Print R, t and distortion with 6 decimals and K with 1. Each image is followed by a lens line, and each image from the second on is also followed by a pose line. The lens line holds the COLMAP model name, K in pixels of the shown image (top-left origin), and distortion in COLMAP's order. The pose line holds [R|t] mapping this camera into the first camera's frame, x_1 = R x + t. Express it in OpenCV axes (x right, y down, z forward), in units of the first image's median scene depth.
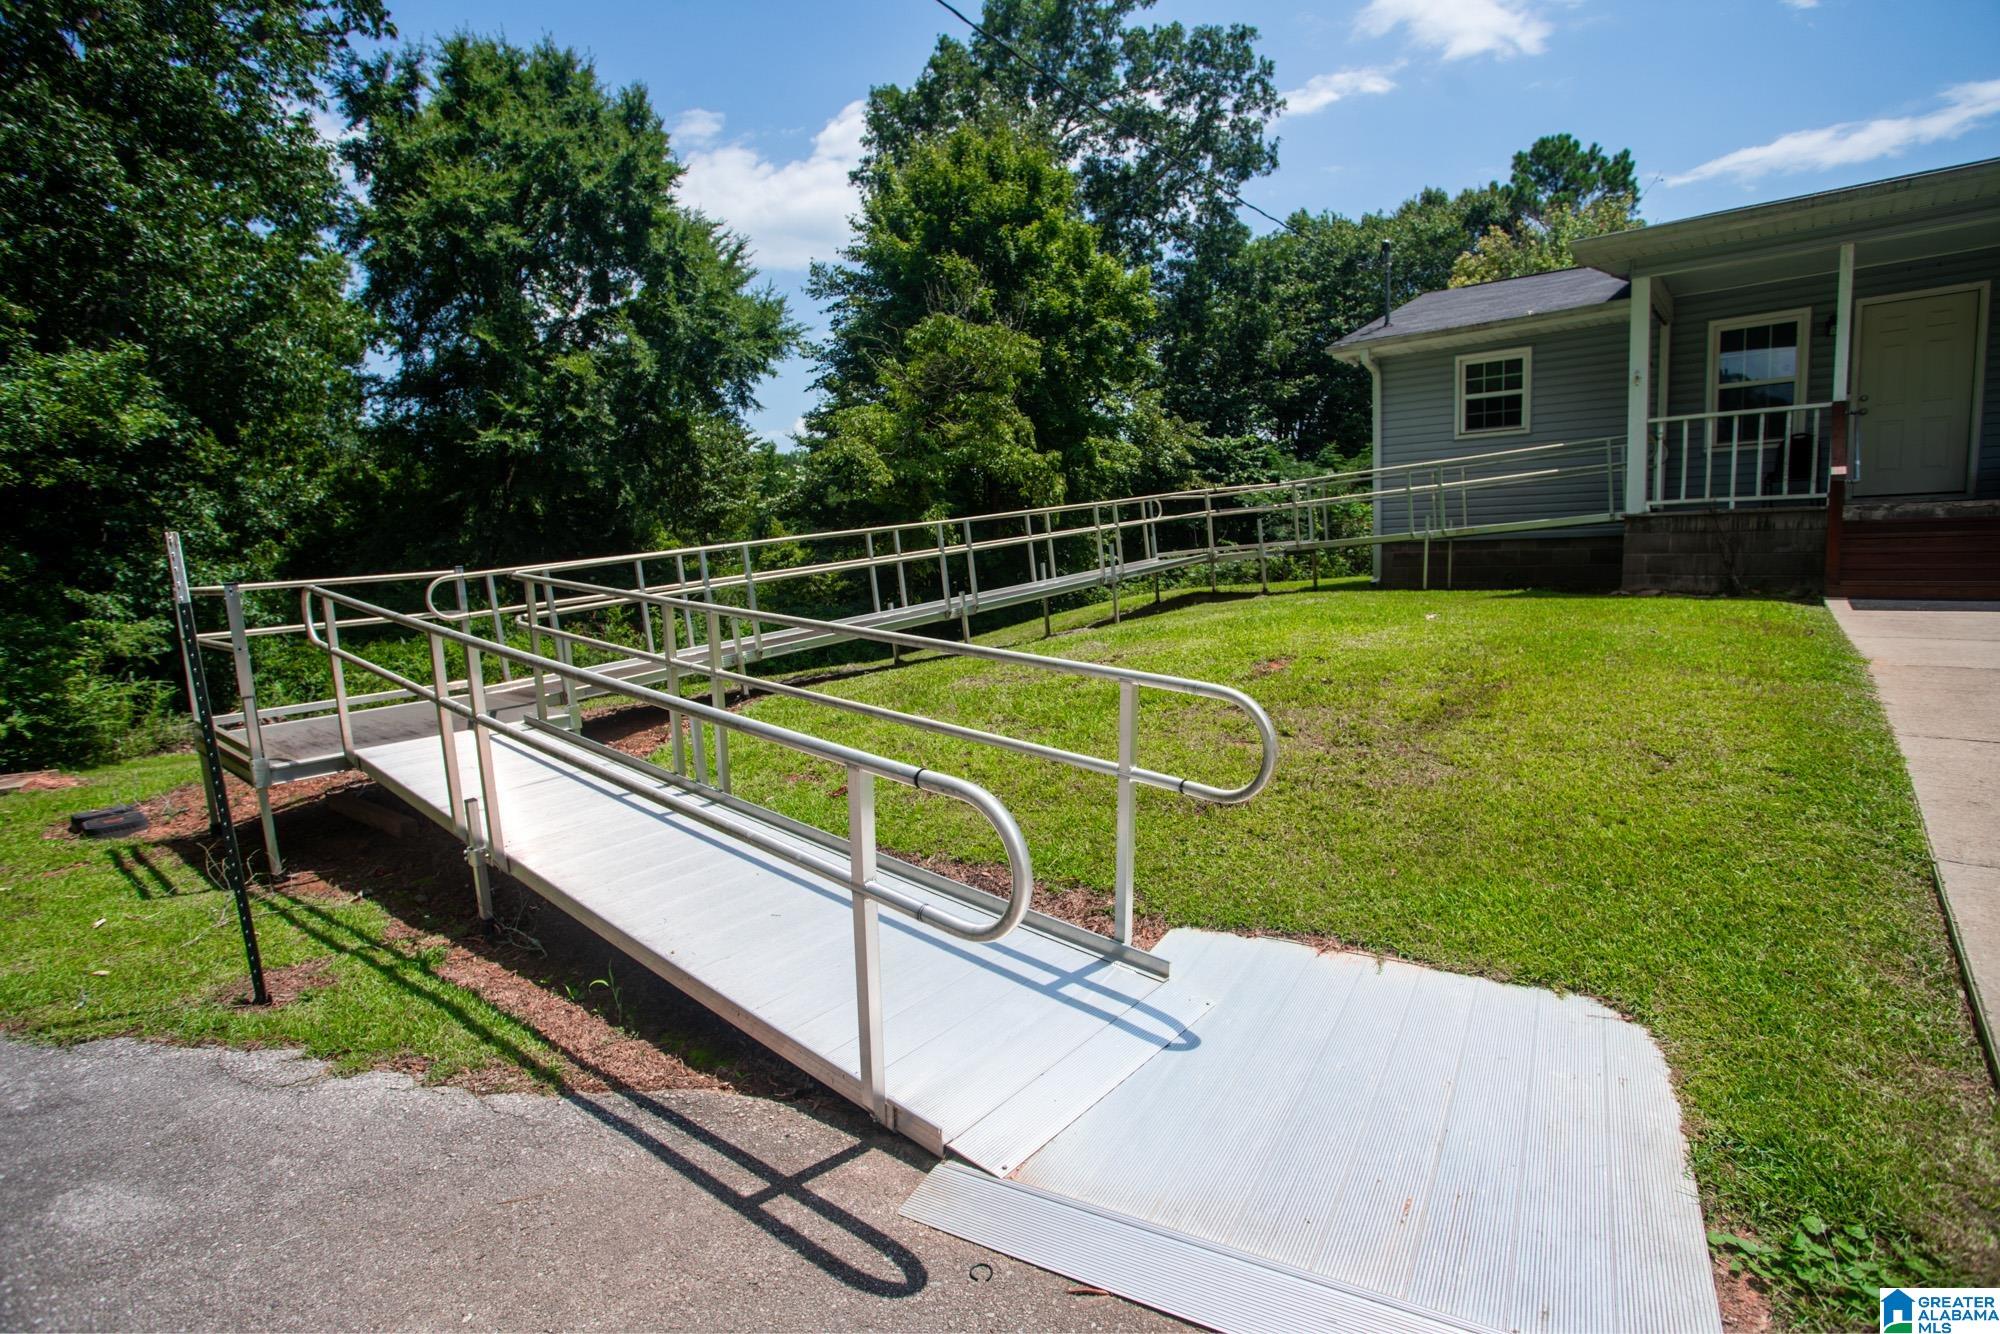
lens RADIAL K [[988.5, 0, 1008.5], [0, 988.5, 605.6], [0, 0, 1]] dist [-0.041382, 0.001670]
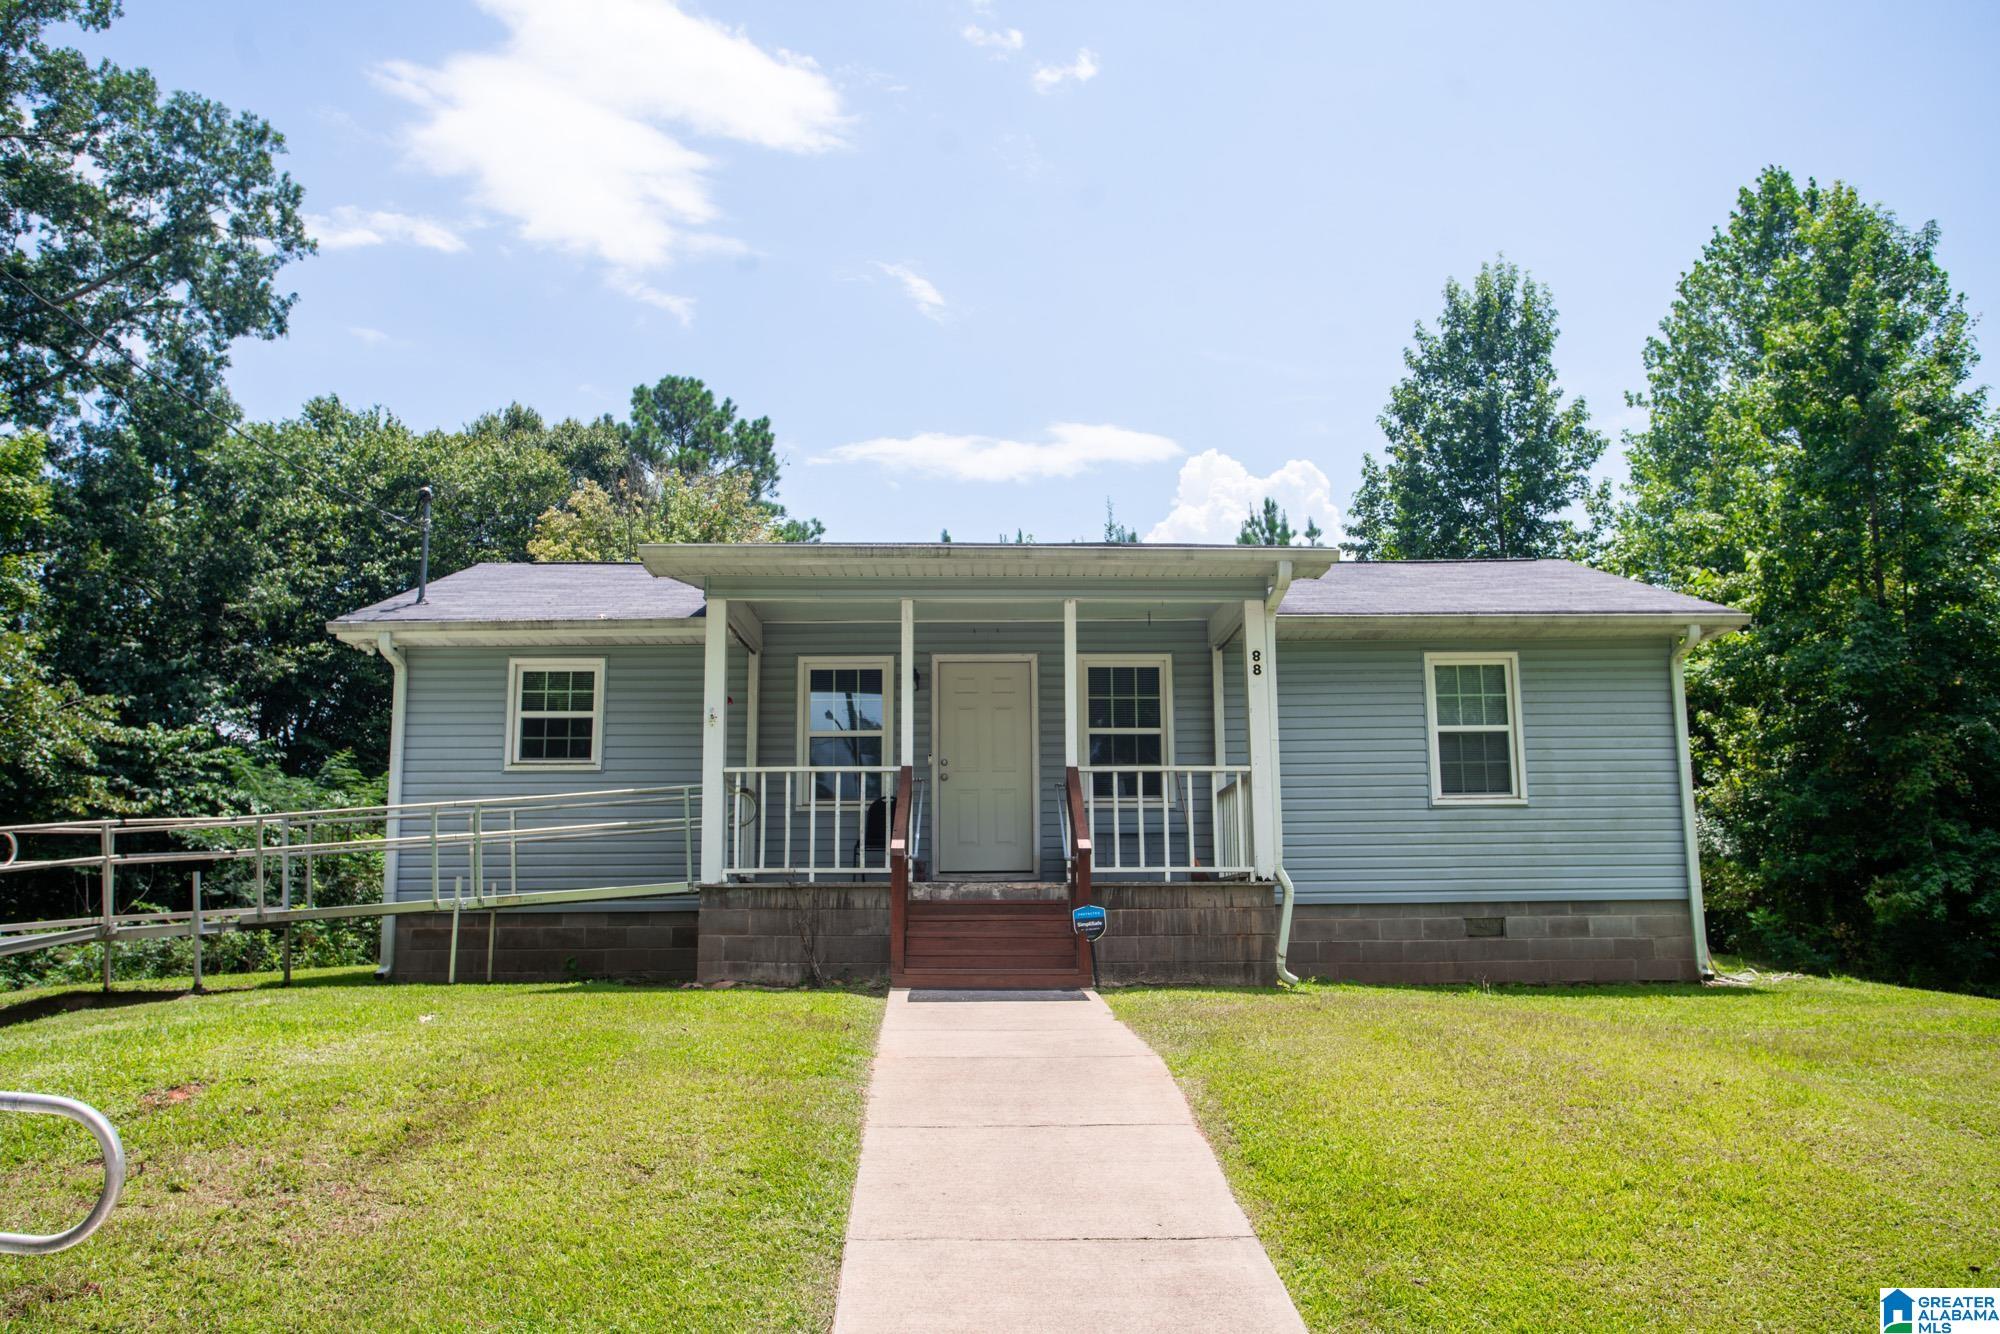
lens RADIAL K [[1562.1, 0, 1000.0], [0, 1562.1, 667.0], [0, 0, 1]] dist [-0.034344, 0.067749]
pose [[0.757890, 0.124391, 0.640414, -0.010689], [0.018501, 0.977161, -0.211694, 0.004945], [-0.652120, 0.172289, 0.738279, -0.096127]]
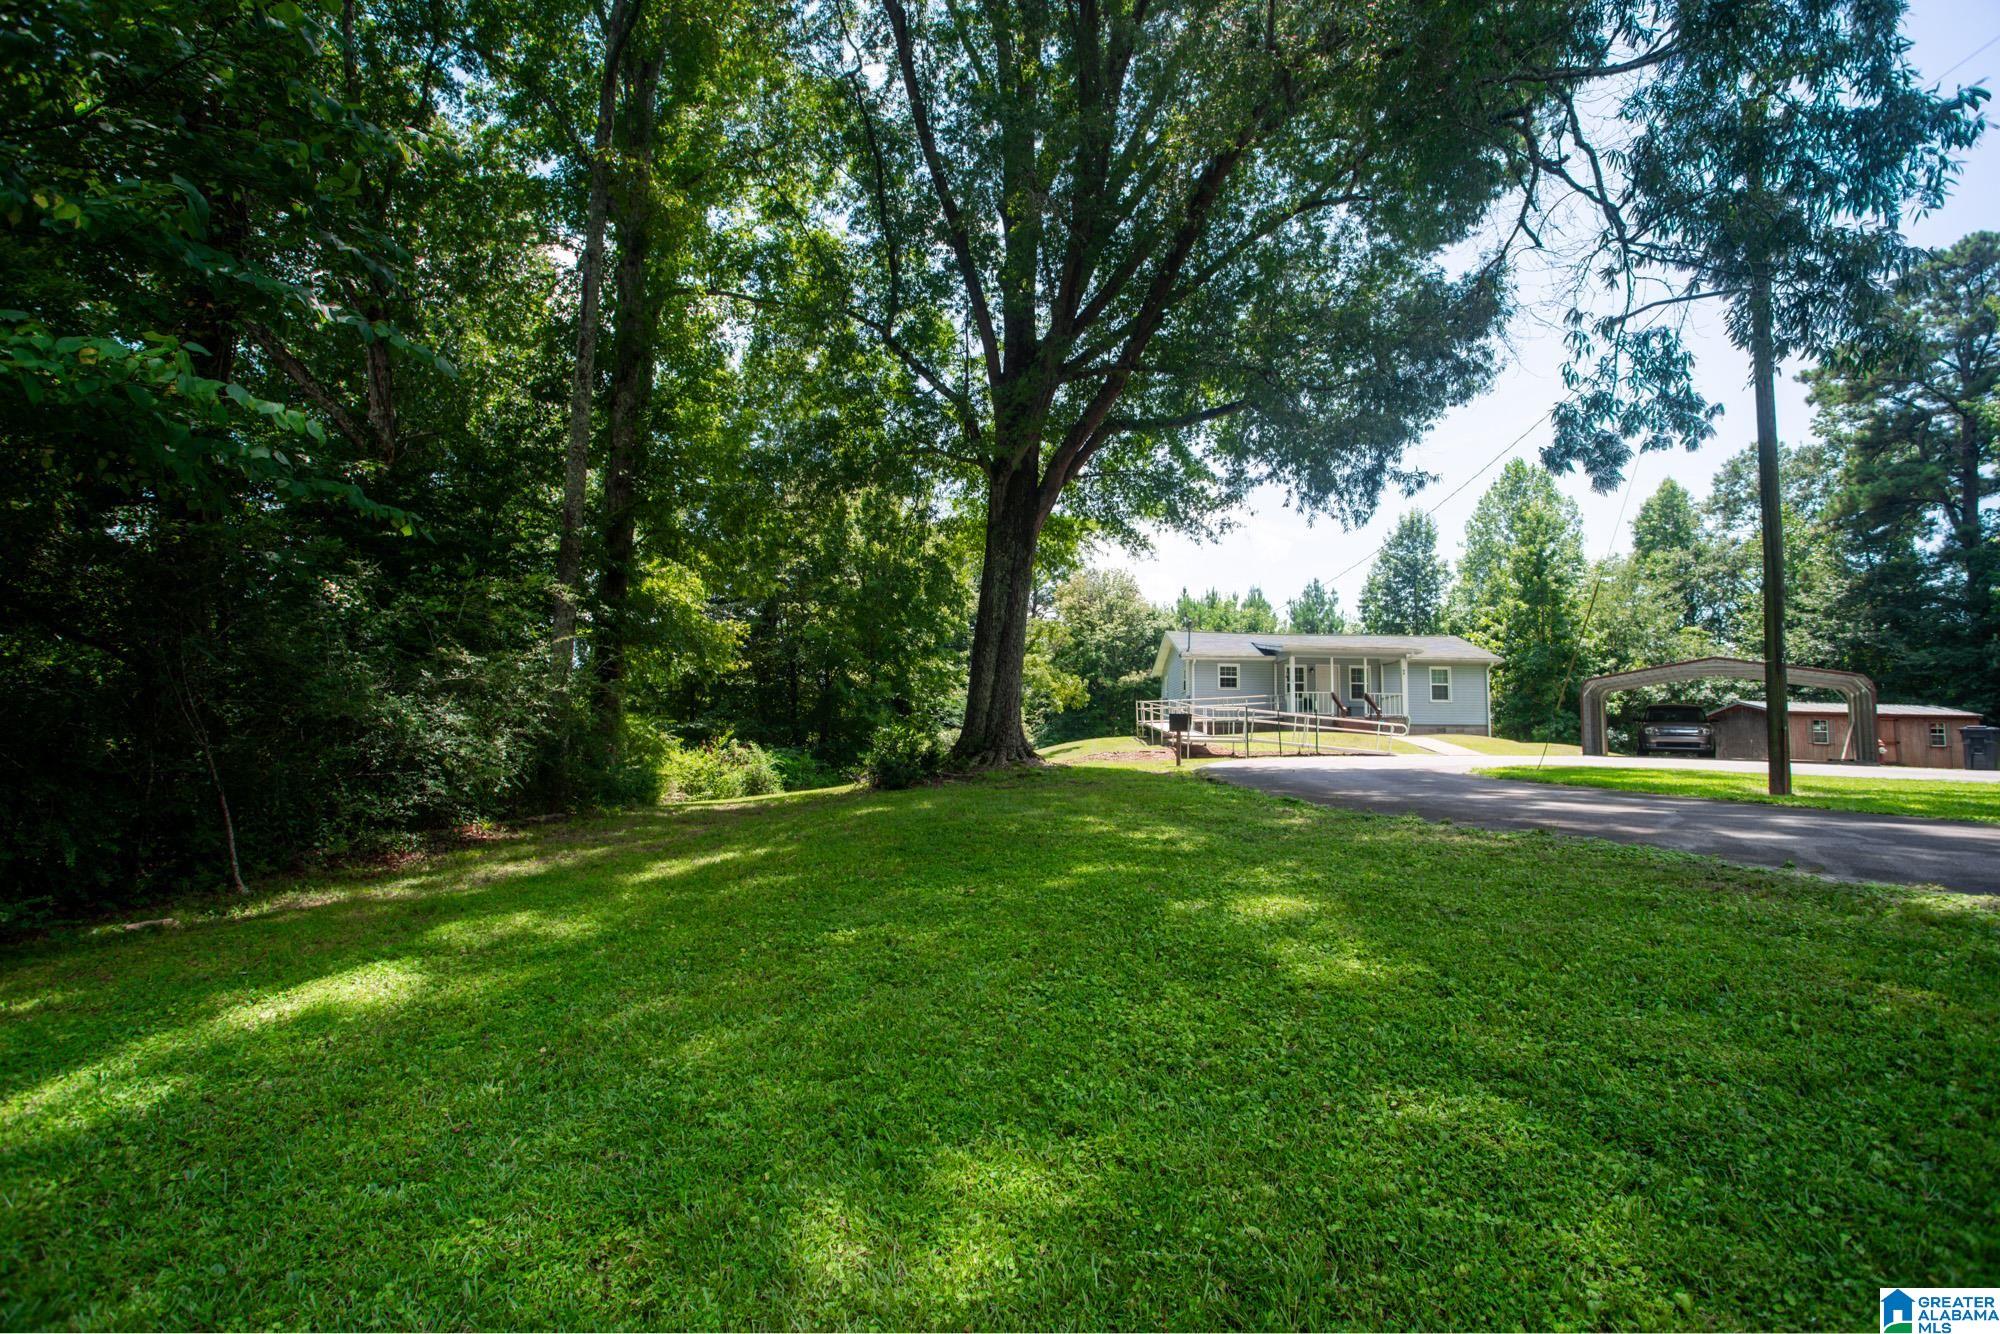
lens RADIAL K [[988.5, 0, 1008.5], [0, 988.5, 605.6], [0, 0, 1]] dist [-0.041382, 0.001670]
pose [[0.768659, 0.137456, 0.624715, -1.958736], [-0.005975, 0.978139, -0.207867, 0.212620], [-0.639631, 0.156046, 0.752676, -0.947637]]
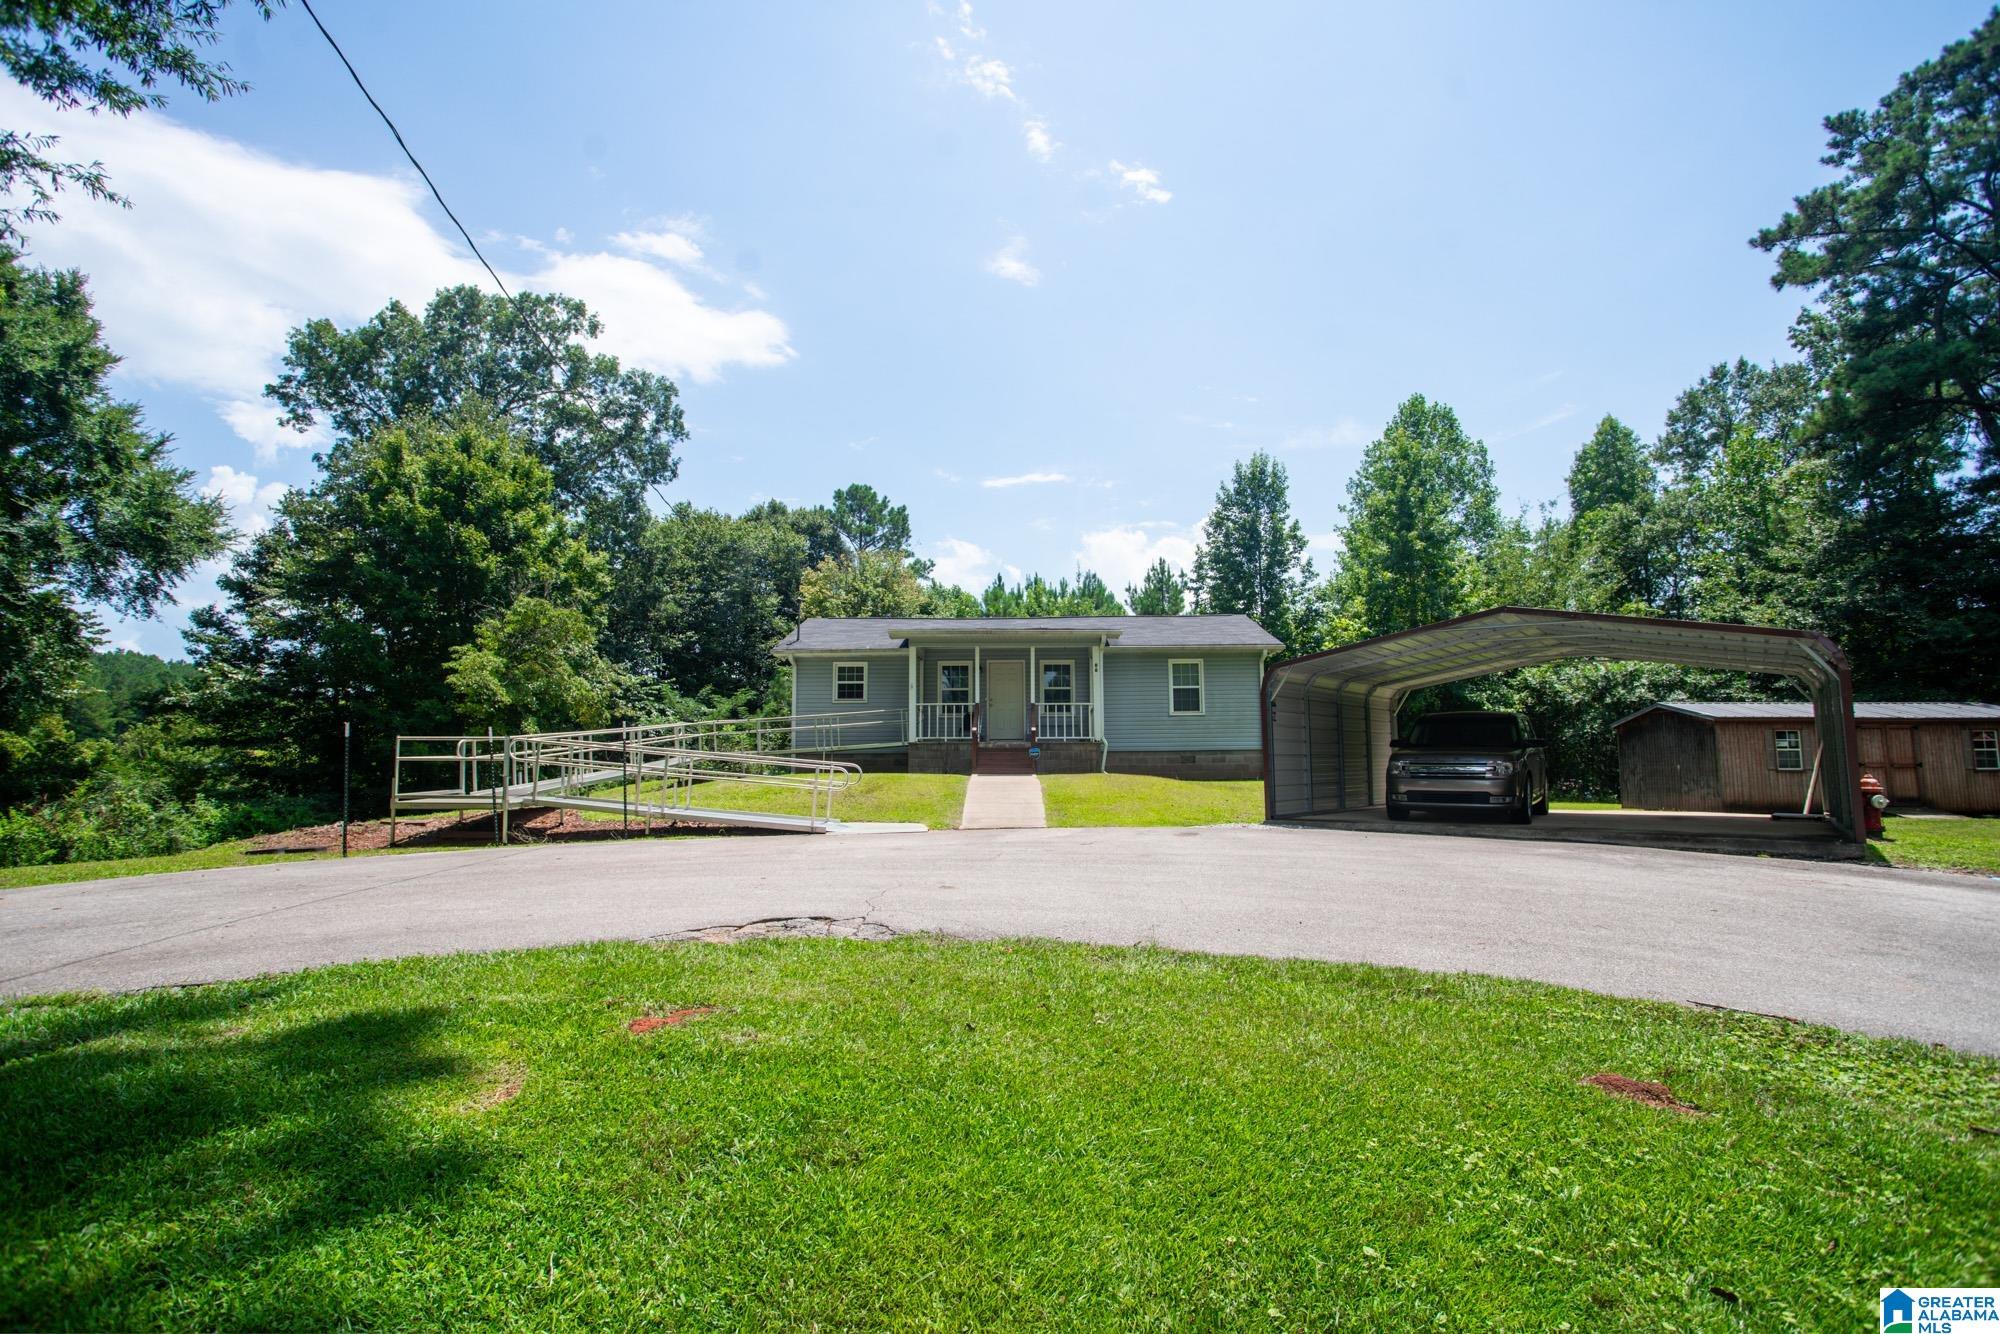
lens RADIAL K [[988.5, 0, 1008.5], [0, 988.5, 605.6], [0, 0, 1]] dist [-0.041382, 0.001670]
pose [[0.777508, 0.131638, 0.614941, -0.510526], [0.014663, 0.973786, -0.226994, 0.095668], [-0.628701, 0.185507, 0.755196, -0.757550]]
